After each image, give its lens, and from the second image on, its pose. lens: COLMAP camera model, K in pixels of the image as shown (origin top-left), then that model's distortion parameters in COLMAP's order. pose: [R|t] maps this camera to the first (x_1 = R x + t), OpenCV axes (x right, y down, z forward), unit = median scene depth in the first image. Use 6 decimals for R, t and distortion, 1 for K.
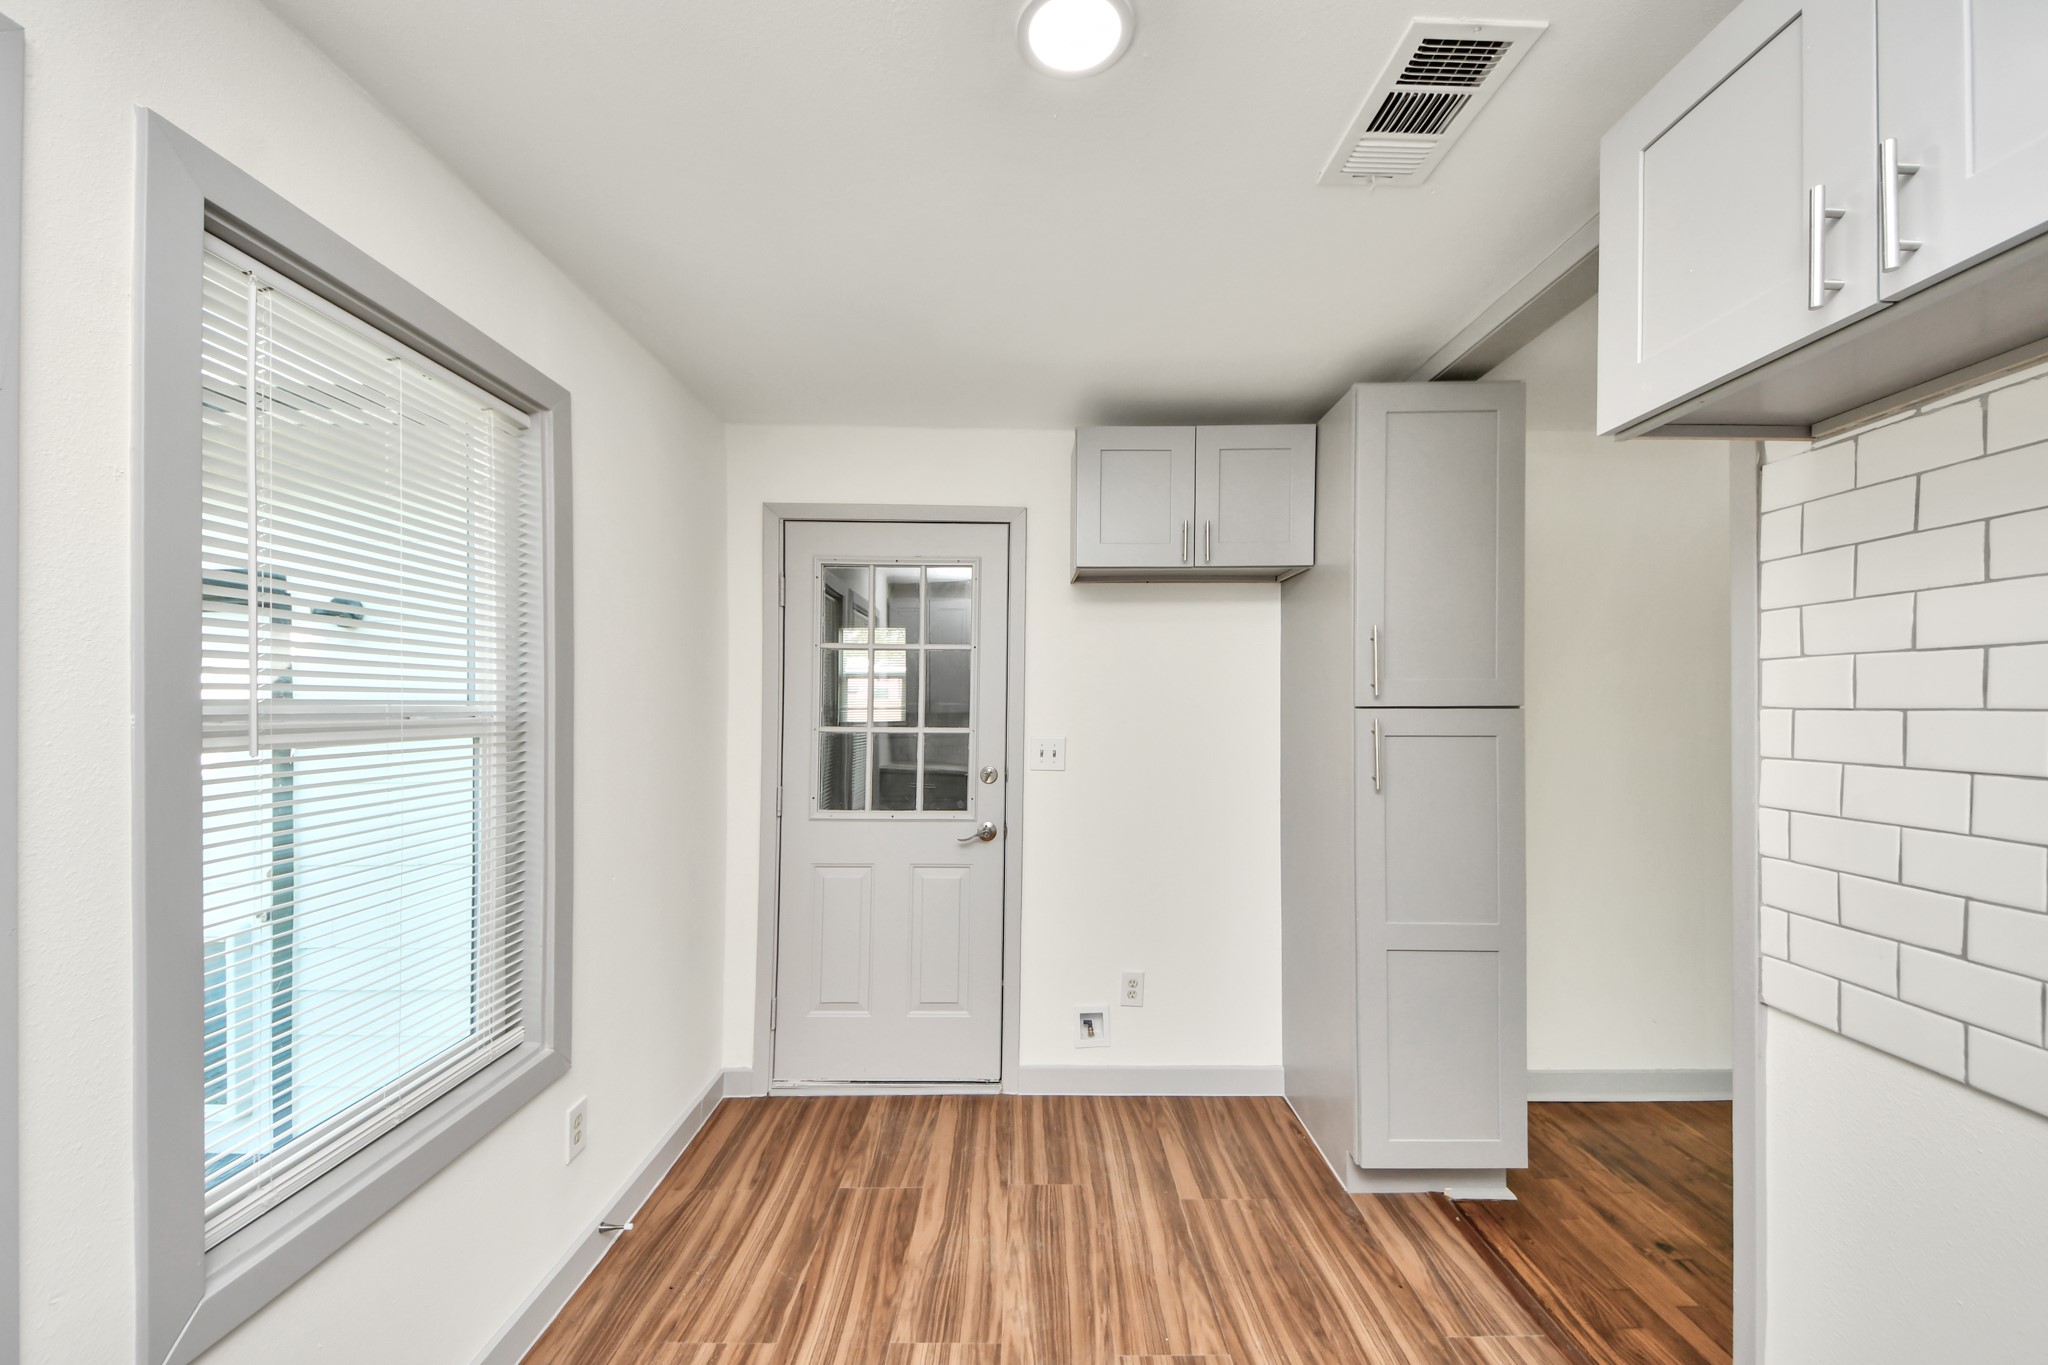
lens RADIAL K [[744.1, 0, 1023.9], [0, 744.1, 697.7], [0, 0, 1]] dist [0.019978, -0.012424]
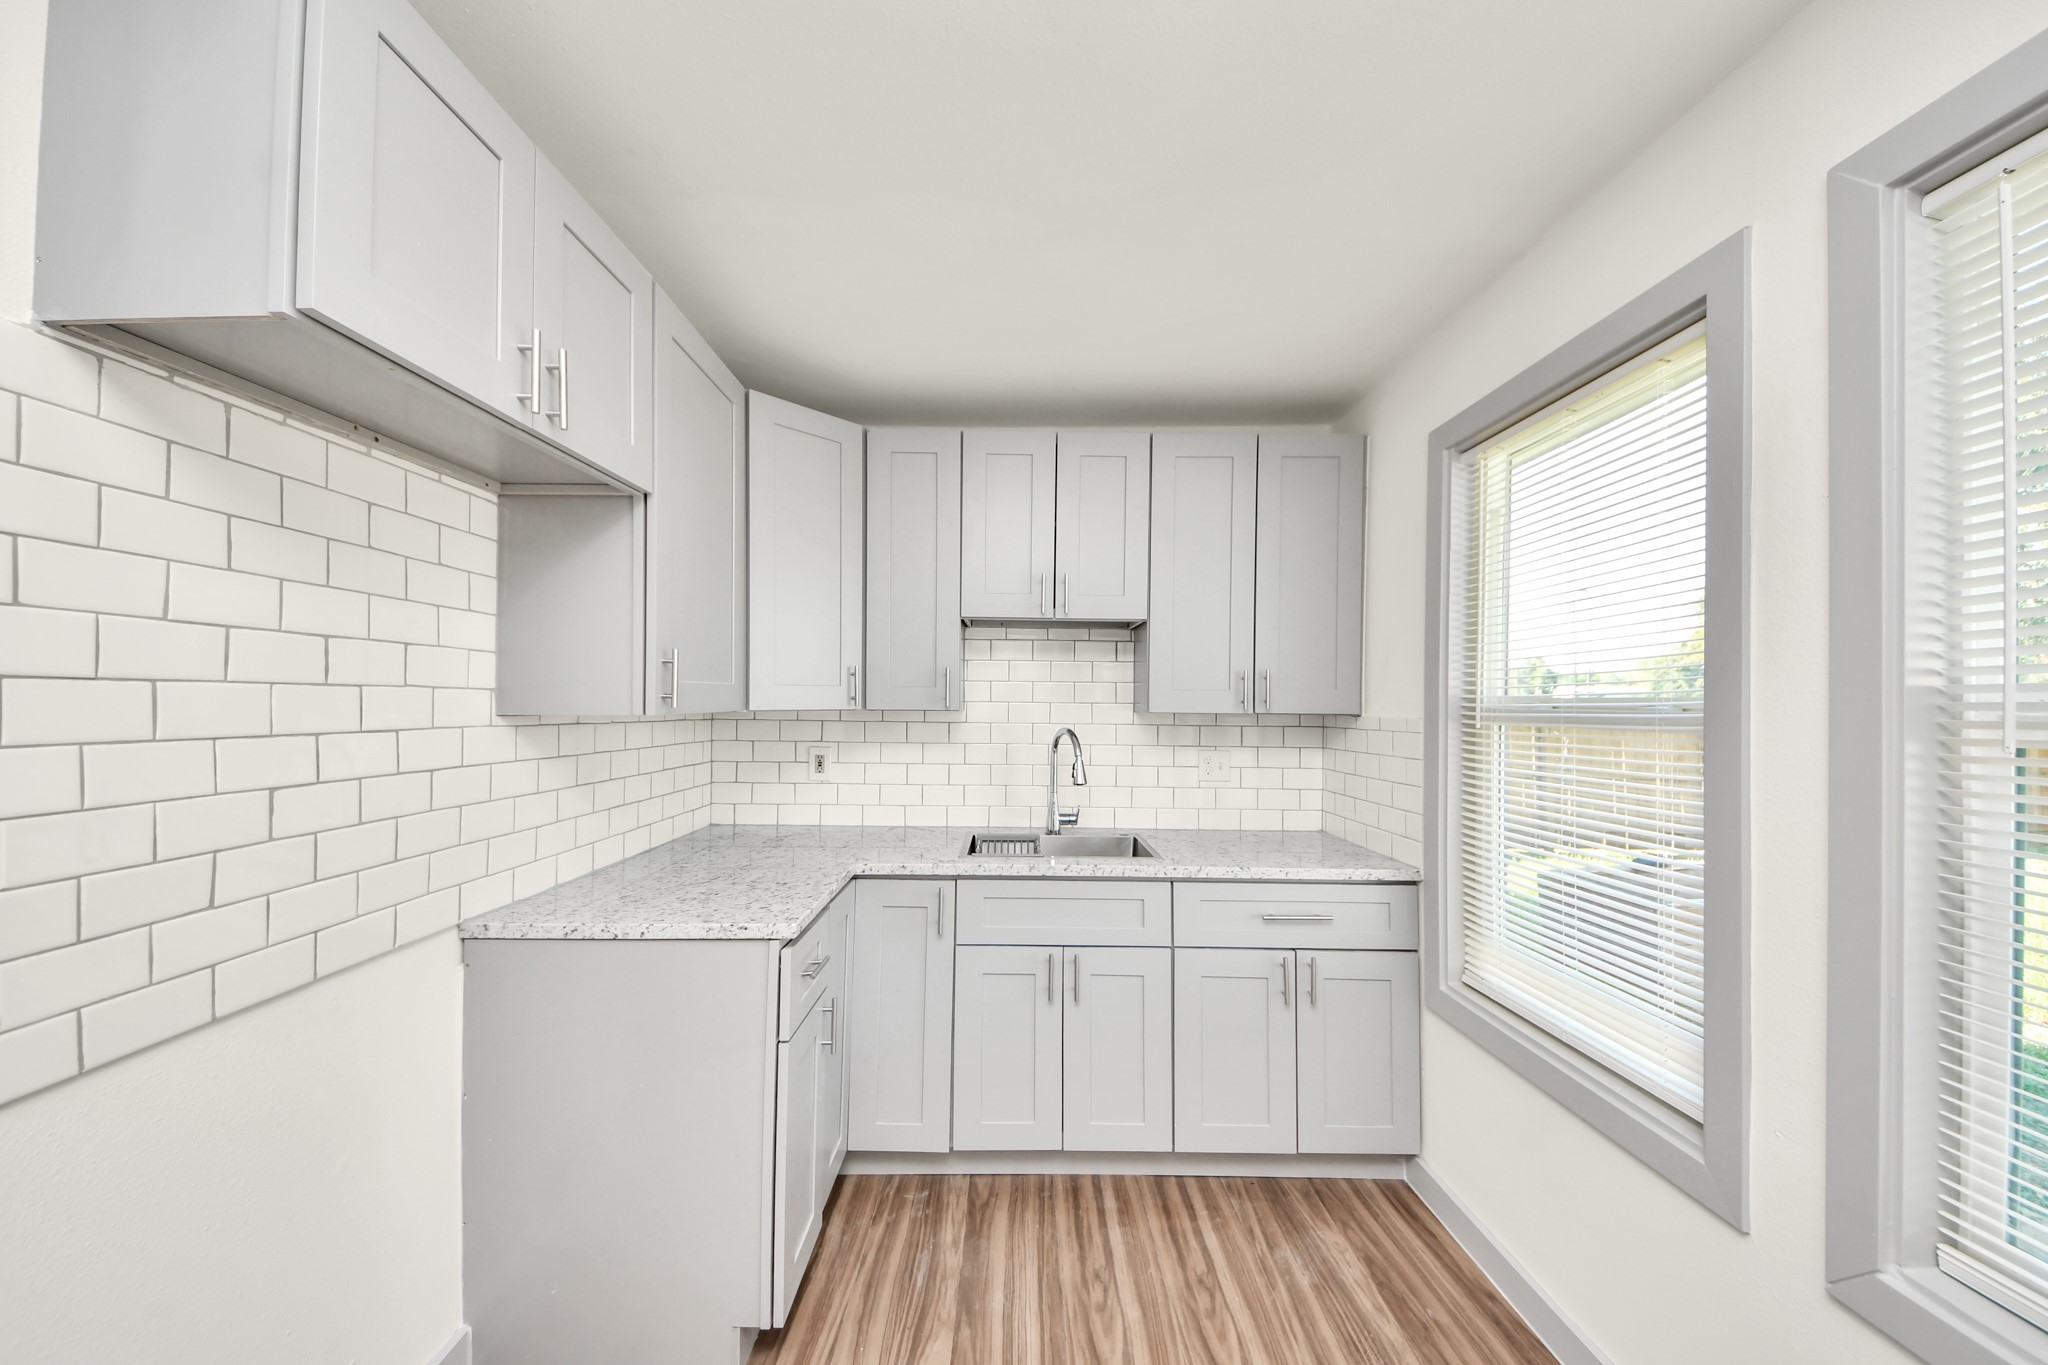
lens RADIAL K [[744.1, 0, 1023.9], [0, 744.1, 697.7], [0, 0, 1]] dist [0.019978, -0.012424]
pose [[-0.999774, -0.019606, 0.008220, 0.058537], [-0.019750, 0.999646, -0.017806, 0.033782], [-0.007868, -0.017964, -0.999808, 1.968742]]
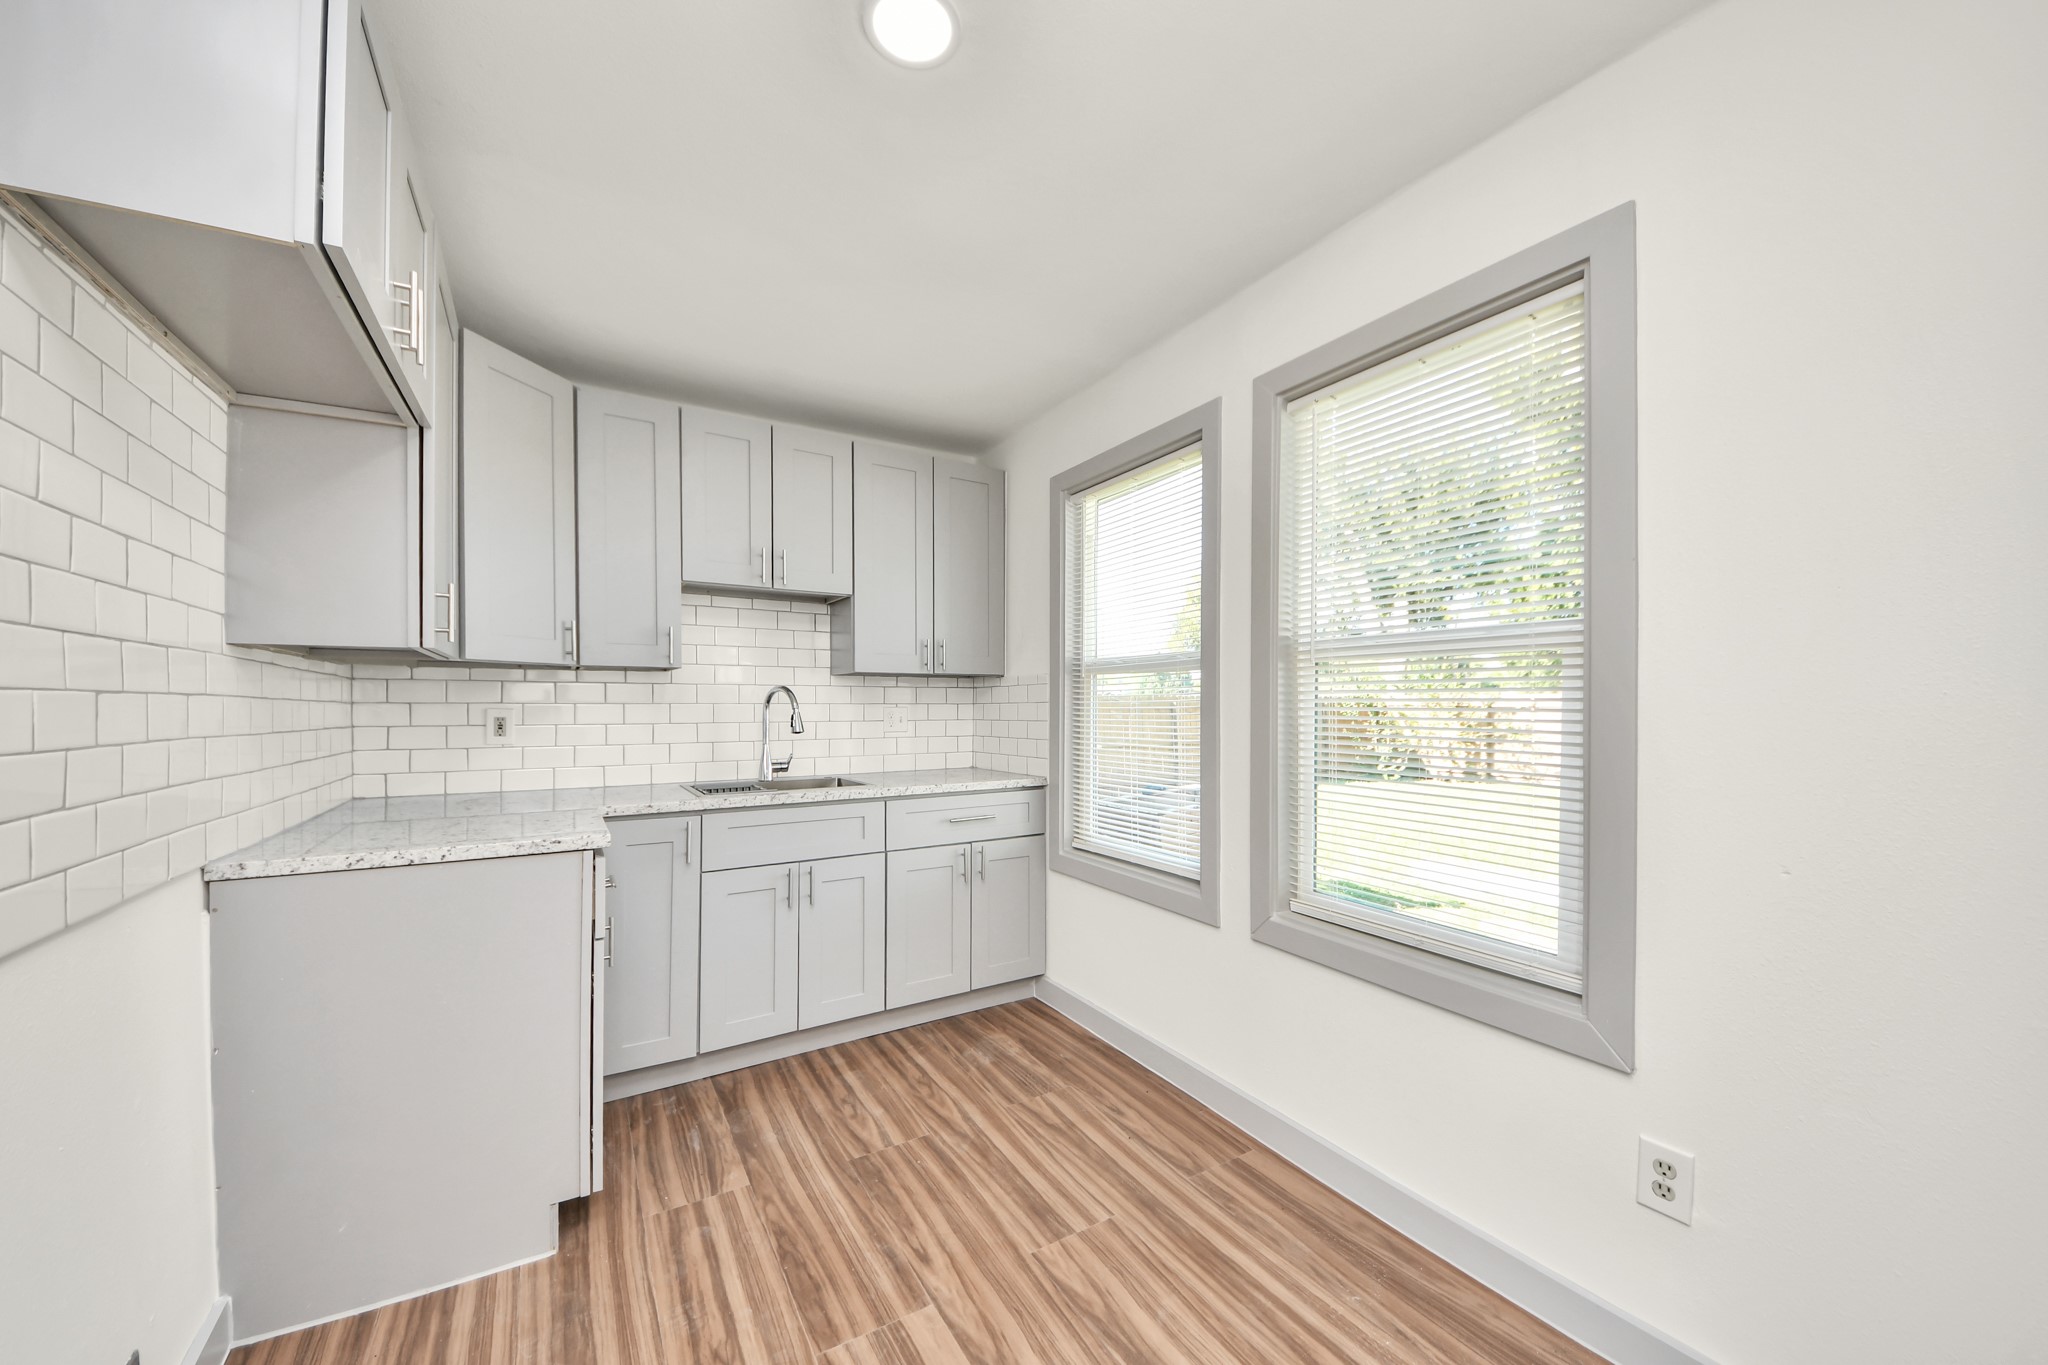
lens RADIAL K [[726.9, 0, 1029.2], [0, 726.9, 724.1], [0, 0, 1]] dist [0.000171, -0.011973]
pose [[-0.854220, 0.003962, -0.519897, 0.574211], [-0.001936, 0.999940, 0.010802, 0.205345], [0.519908, 0.010234, -0.854161, 2.366766]]
